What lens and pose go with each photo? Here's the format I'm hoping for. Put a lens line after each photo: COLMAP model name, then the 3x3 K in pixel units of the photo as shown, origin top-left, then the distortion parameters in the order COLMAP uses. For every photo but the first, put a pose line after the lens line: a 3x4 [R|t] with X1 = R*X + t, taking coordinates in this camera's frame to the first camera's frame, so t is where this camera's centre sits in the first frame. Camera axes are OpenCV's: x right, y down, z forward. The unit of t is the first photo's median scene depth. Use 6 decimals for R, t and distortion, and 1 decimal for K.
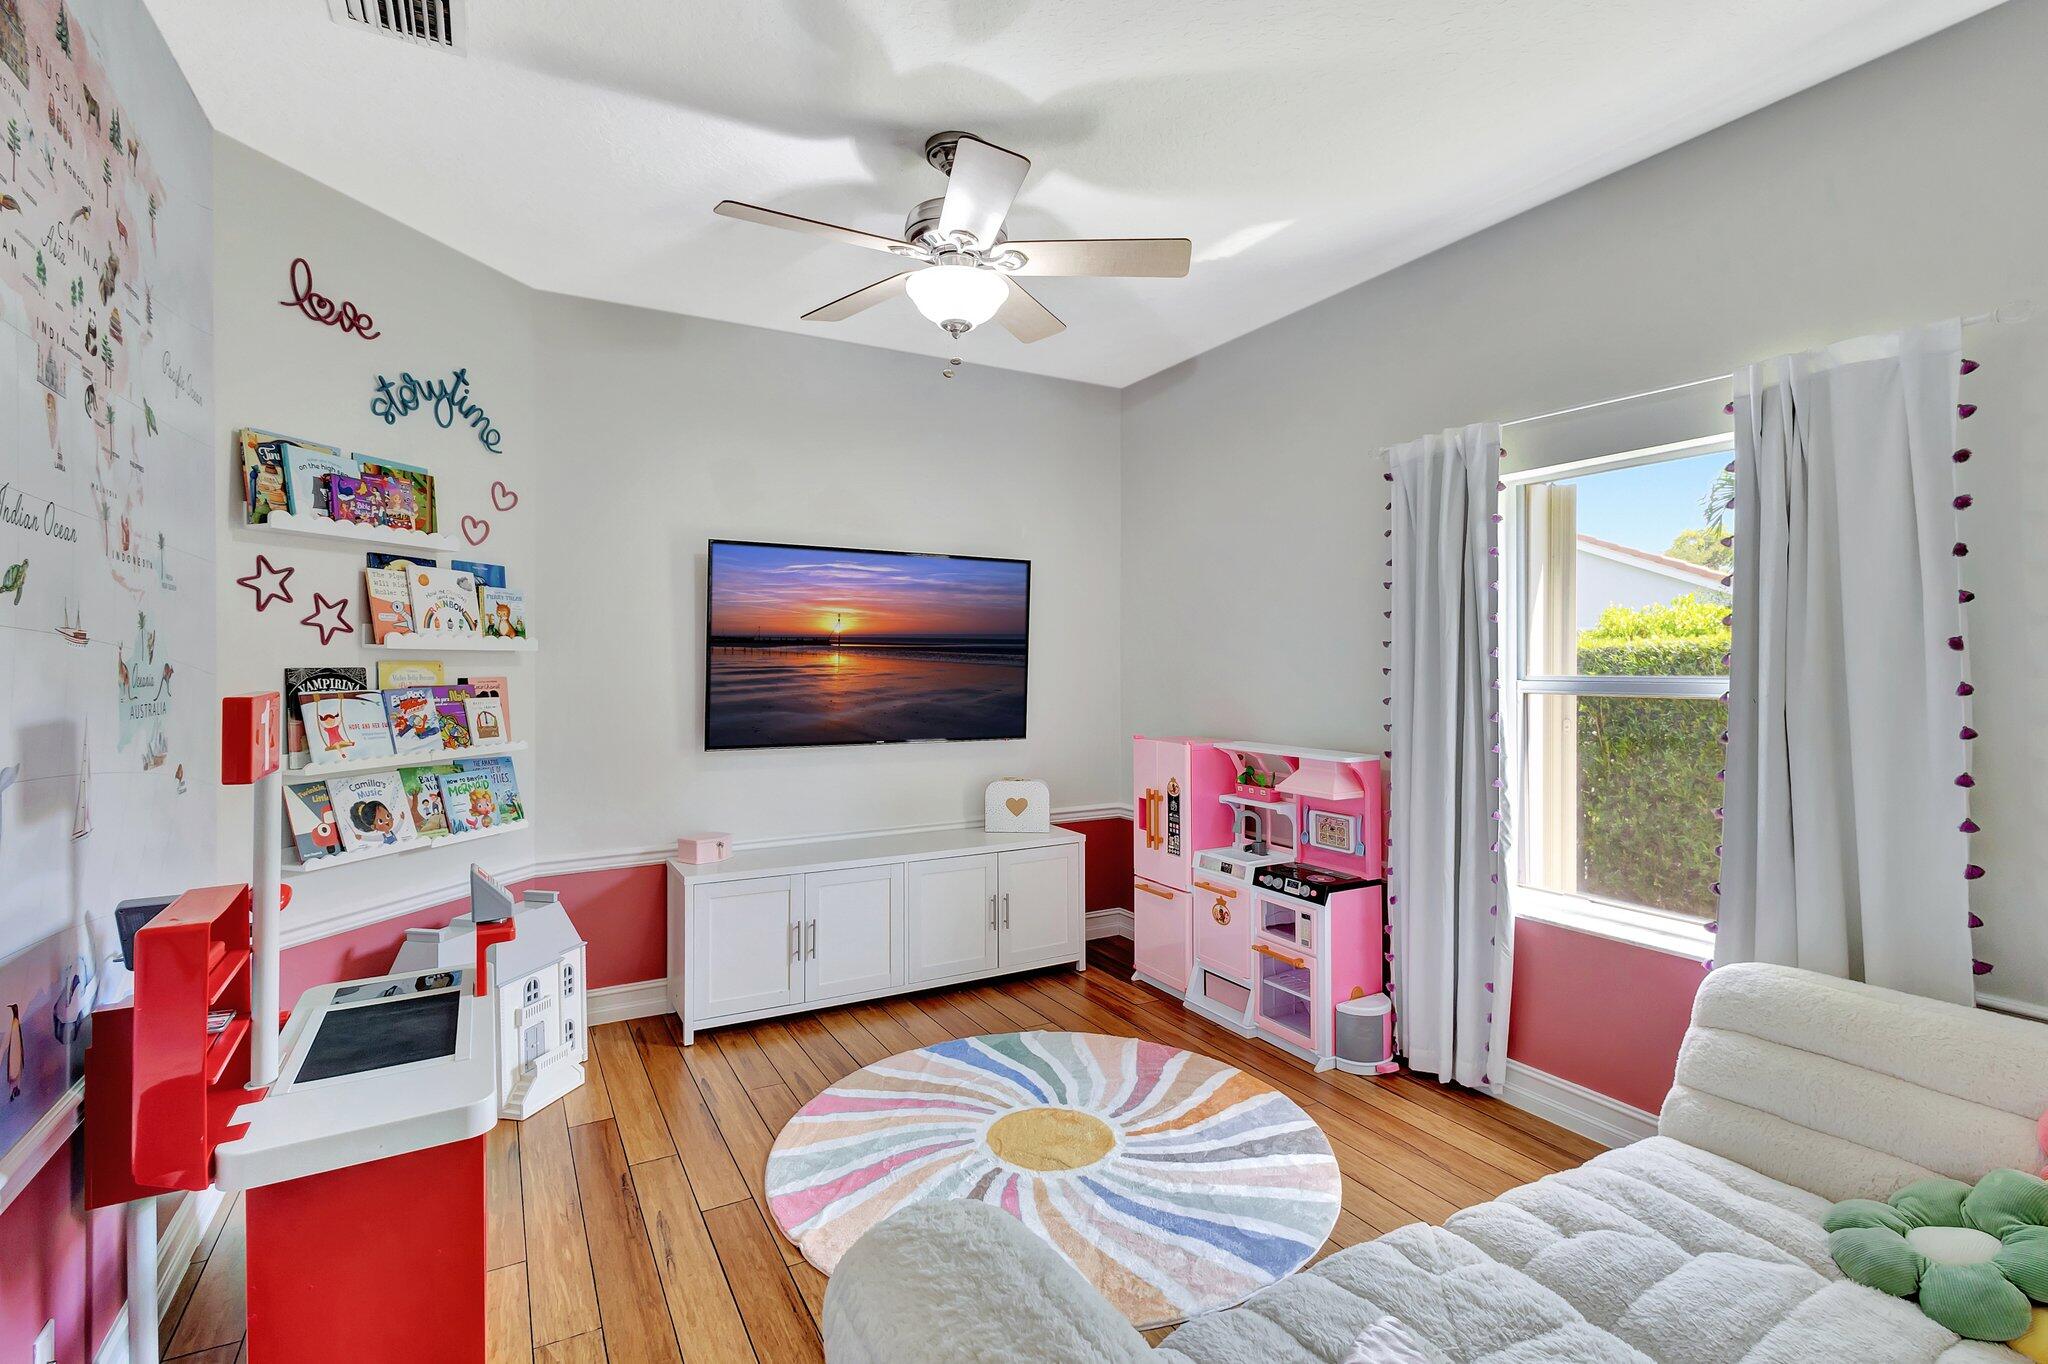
lens RADIAL K [[953.6, 0, 1034.9], [0, 953.6, 673.3], [0, 0, 1]] dist [0.012695, -0.004946]
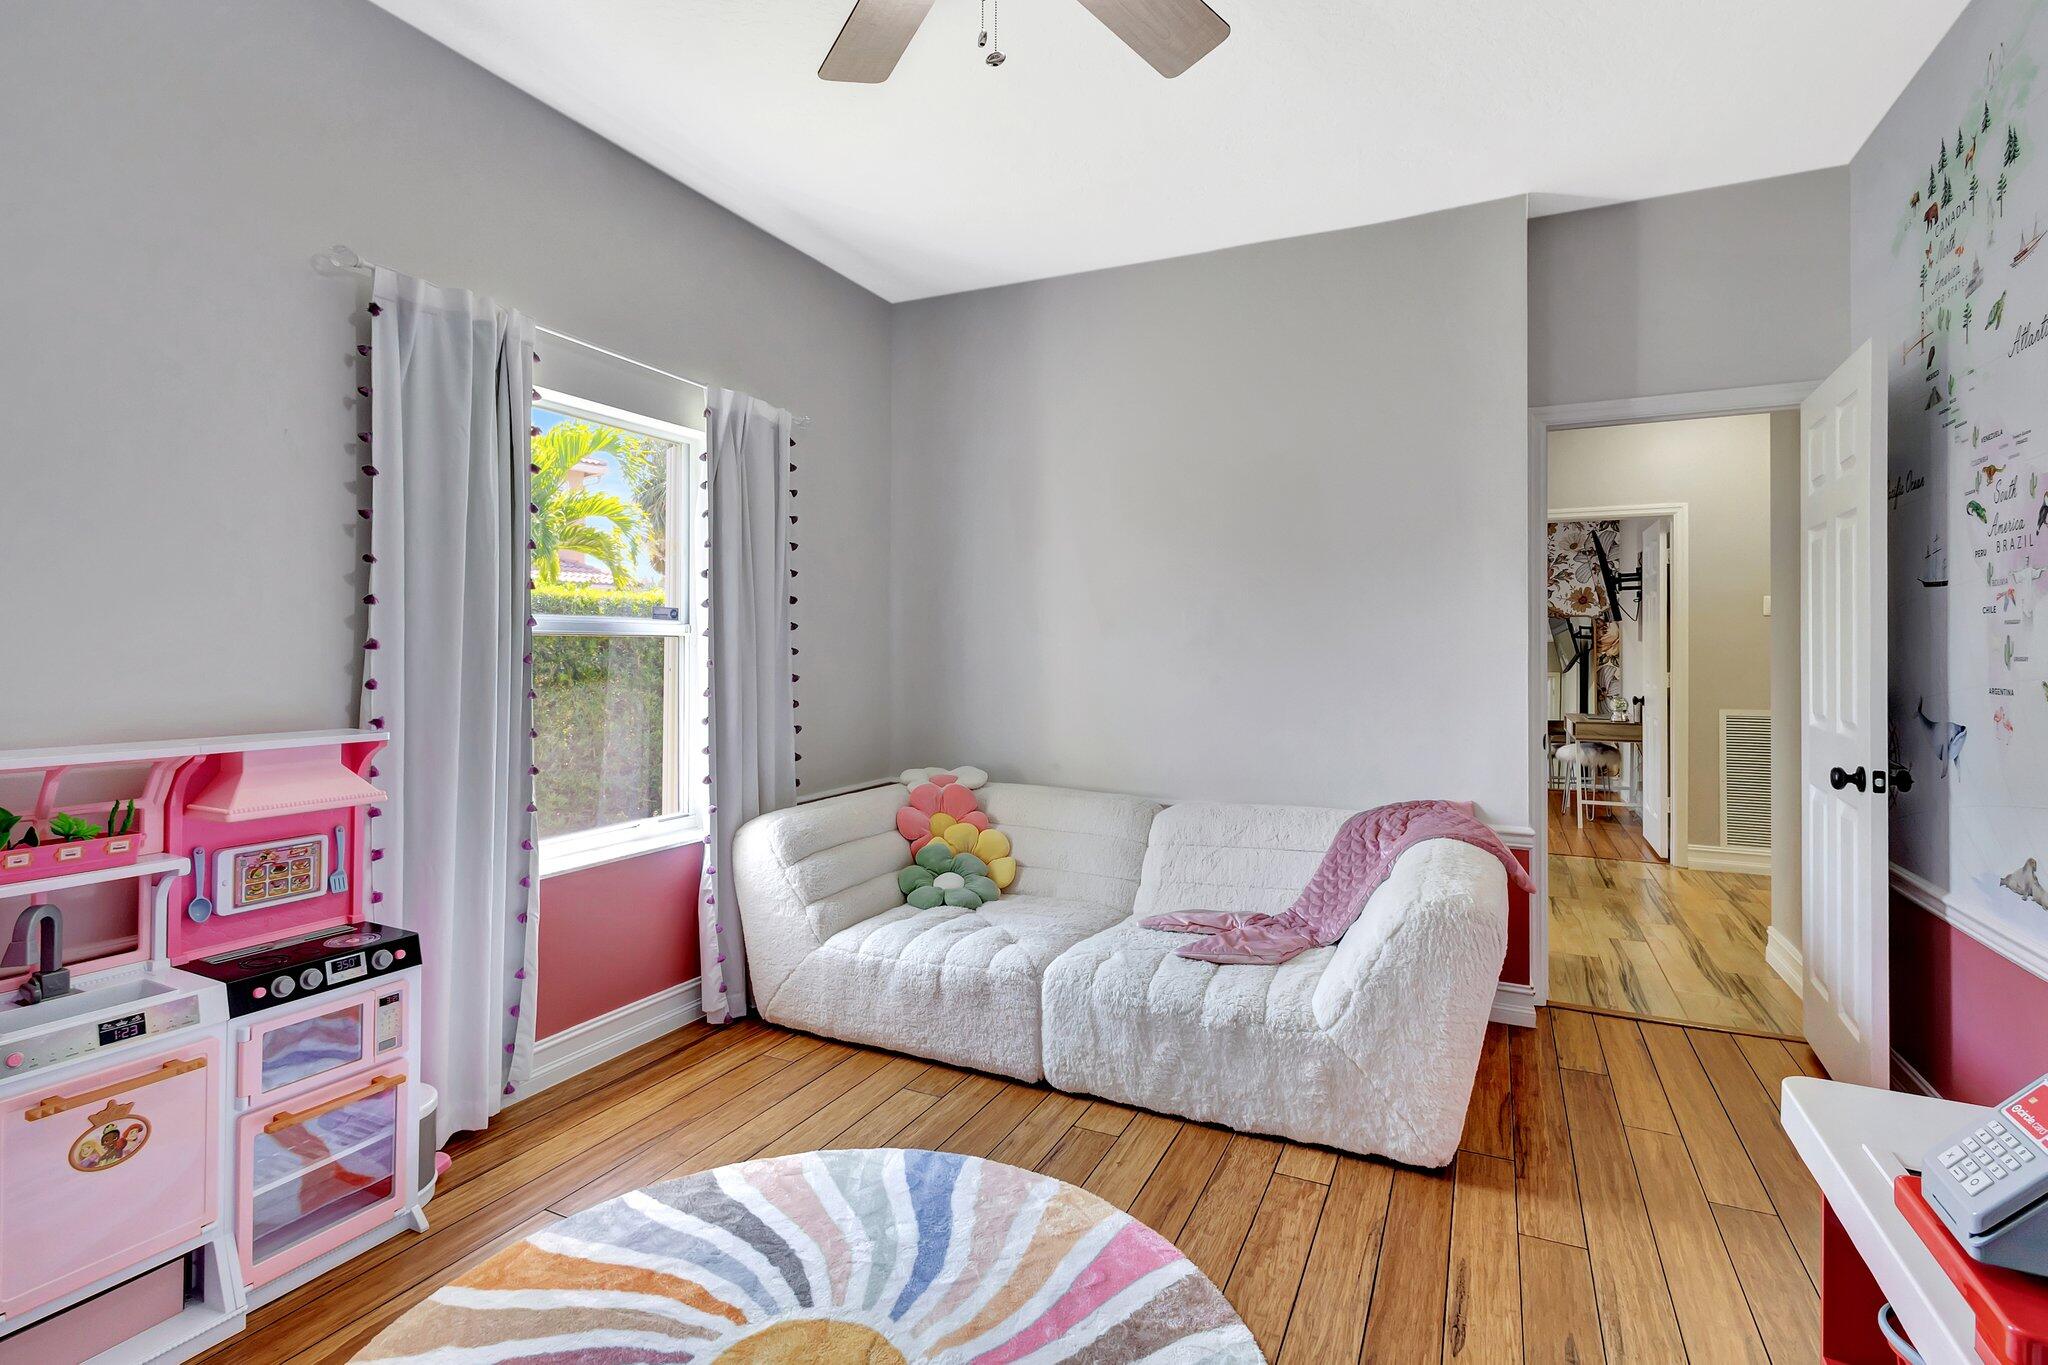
lens RADIAL K [[953.6, 0, 1036.9], [0, 953.6, 662.8], [0, 0, 1]] dist [0.012695, -0.004946]
pose [[-0.571022, -0.014280, 0.820811, -0.453418], [-0.000721, 0.999857, 0.016894, 0.032991], [-0.820935, 0.009055, -0.570950, 1.035568]]
